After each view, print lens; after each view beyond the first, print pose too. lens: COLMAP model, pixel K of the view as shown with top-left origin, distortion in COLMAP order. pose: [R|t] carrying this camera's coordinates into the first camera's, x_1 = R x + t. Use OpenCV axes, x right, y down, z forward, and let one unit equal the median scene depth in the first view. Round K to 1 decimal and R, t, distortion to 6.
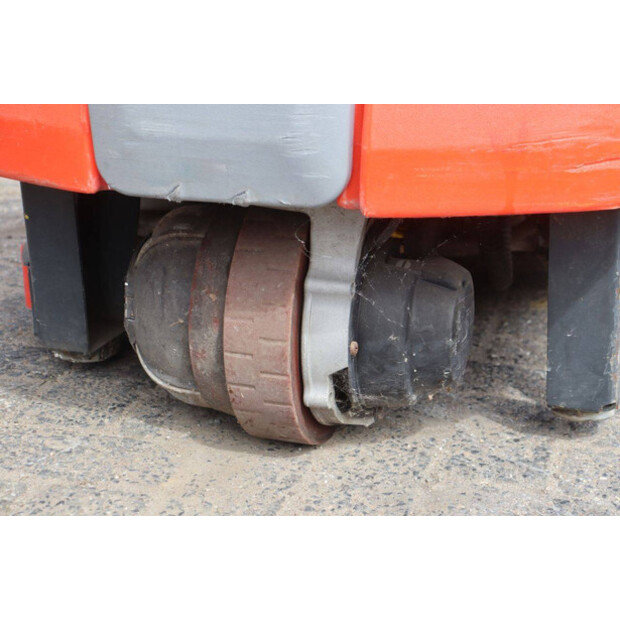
lens RADIAL K [[1028.0, 0, 285.1], [0, 1028.0, 302.3], [0, 0, 1]] dist [0.140155, 0.081084]
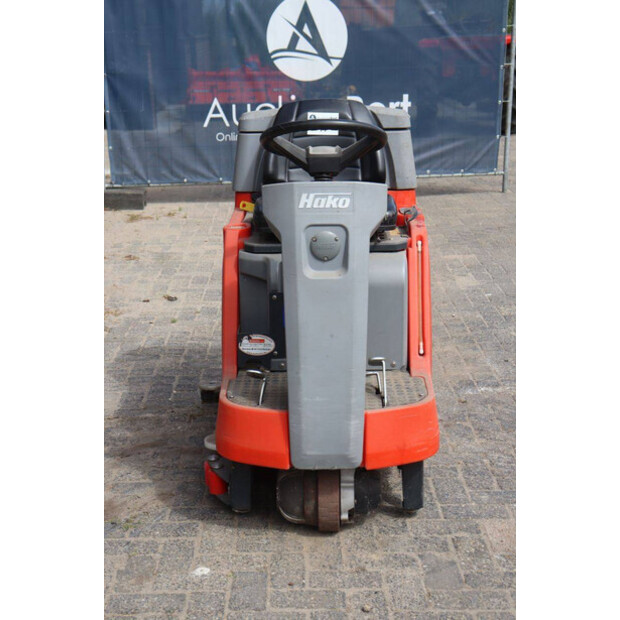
lens RADIAL K [[1028.0, 0, 285.1], [0, 1028.0, 302.3], [0, 0, 1]] dist [0.140155, 0.081084]
pose [[0.960530, -0.077888, 0.267049, -1.007652], [0.093971, 0.994419, -0.047963, -0.463957], [-0.261823, 0.071165, 0.962489, -2.267470]]
